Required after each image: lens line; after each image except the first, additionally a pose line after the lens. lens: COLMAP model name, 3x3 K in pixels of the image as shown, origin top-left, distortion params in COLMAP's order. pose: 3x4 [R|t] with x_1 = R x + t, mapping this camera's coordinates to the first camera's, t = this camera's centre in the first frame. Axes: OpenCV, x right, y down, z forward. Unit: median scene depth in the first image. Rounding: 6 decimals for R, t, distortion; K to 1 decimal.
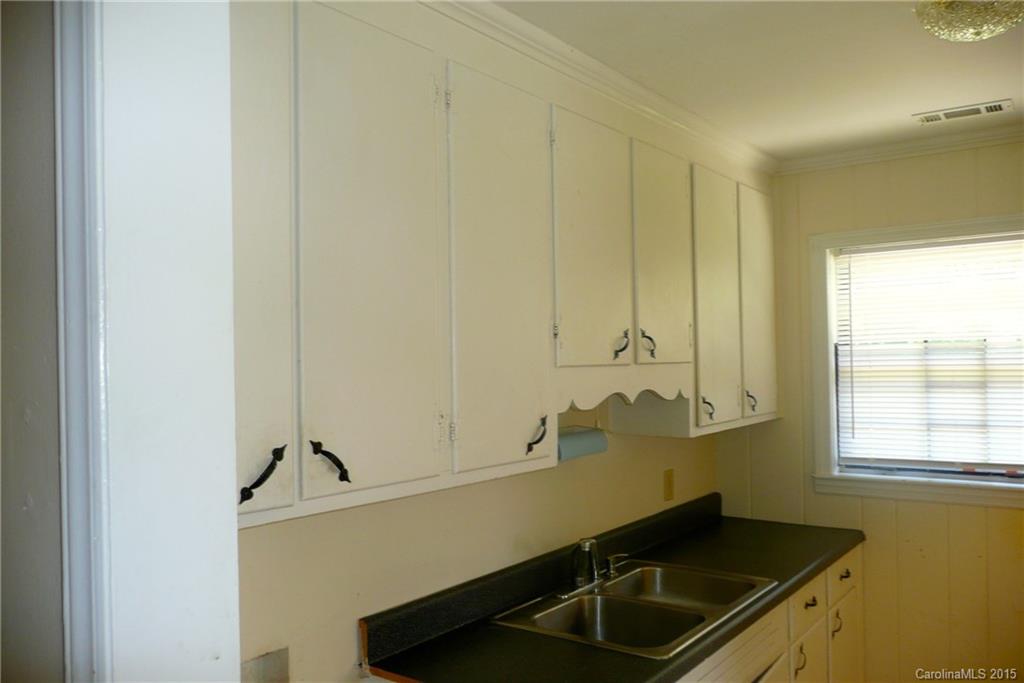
lens RADIAL K [[817.2, 0, 506.5], [0, 817.2, 350.0], [0, 0, 1]] dist [-0.029440, 0.026250]
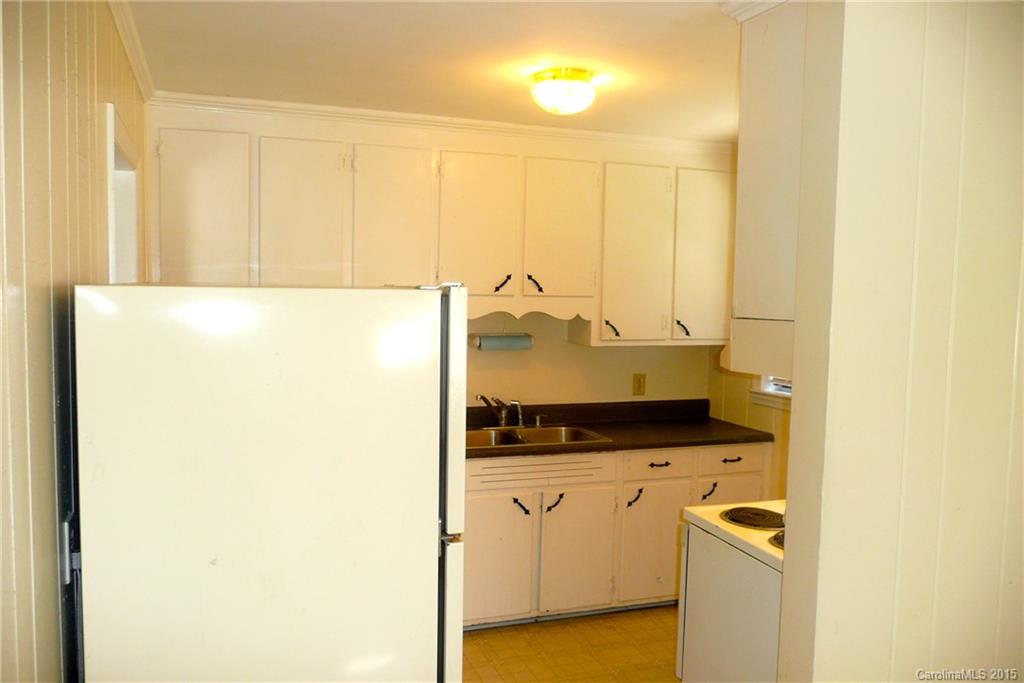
lens RADIAL K [[817.2, 0, 514.5], [0, 817.2, 337.0], [0, 0, 1]] dist [-0.029440, 0.026250]
pose [[0.834294, 0.071370, -0.546680, 0.796437], [-0.030228, 0.996016, 0.083899, -0.028088], [0.550490, -0.053472, 0.833128, -0.292872]]
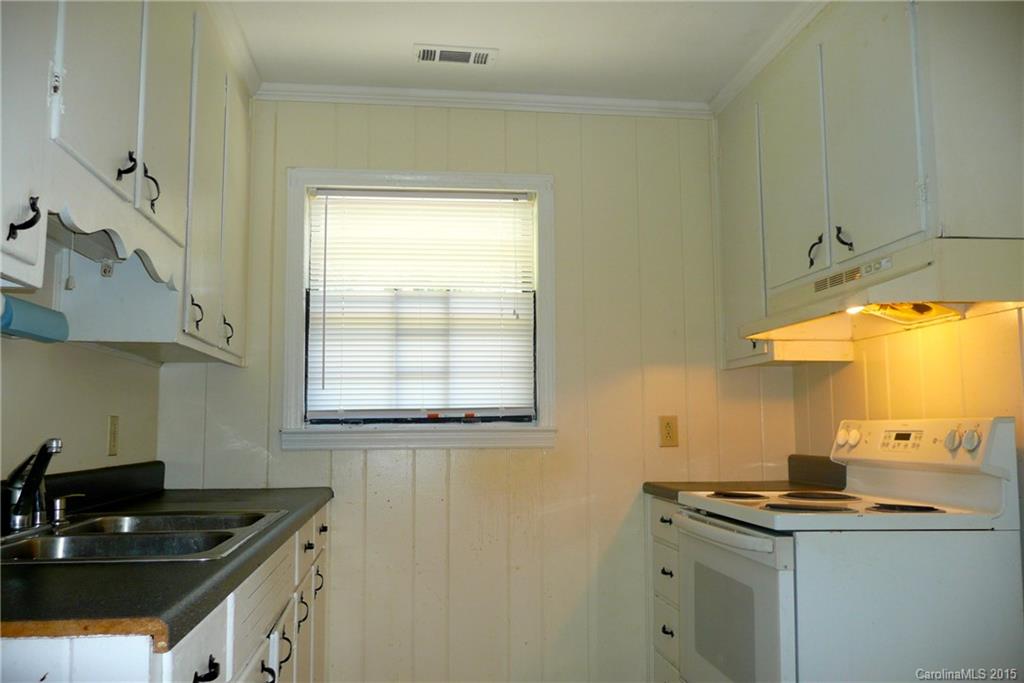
lens RADIAL K [[817.2, 0, 513.7], [0, 817.2, 345.1], [0, 0, 1]] dist [-0.029440, 0.026250]
pose [[0.716724, 0.078443, 0.692931, -0.070324], [-0.010125, 0.994719, -0.102134, 0.158634], [-0.697284, 0.066186, 0.713733, 0.188864]]
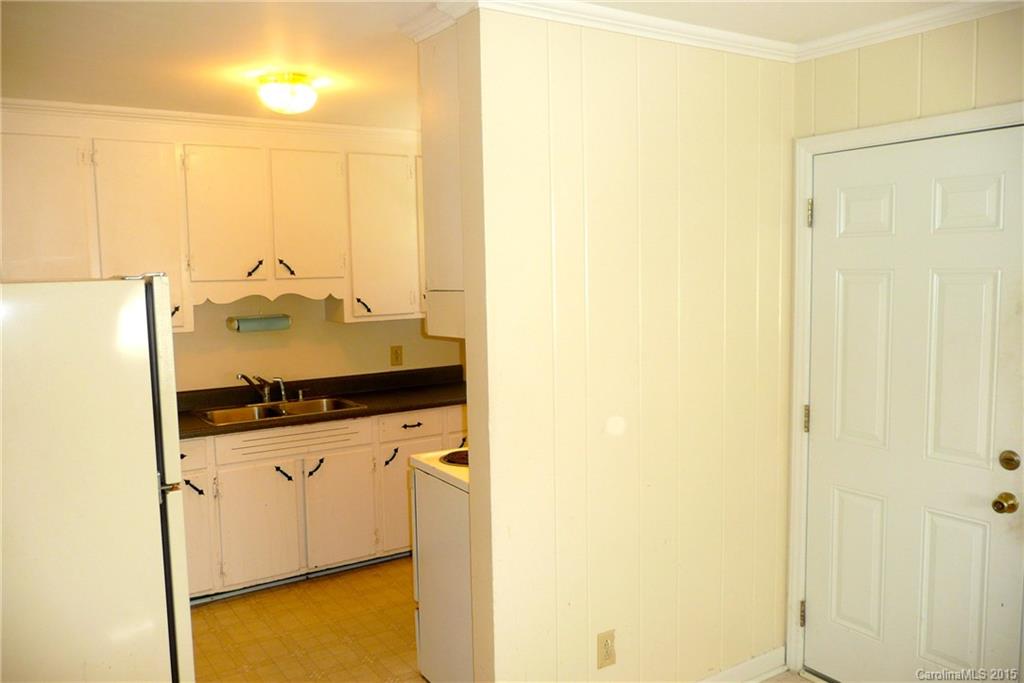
lens RADIAL K [[817.2, 0, 509.7], [0, 817.2, 338.7], [0, 0, 1]] dist [-0.029440, 0.026250]
pose [[0.938943, 0.033299, -0.342458, 0.939771], [0.004951, 0.993895, 0.110216, -0.034850], [0.344037, -0.105182, 0.933046, -0.365812]]
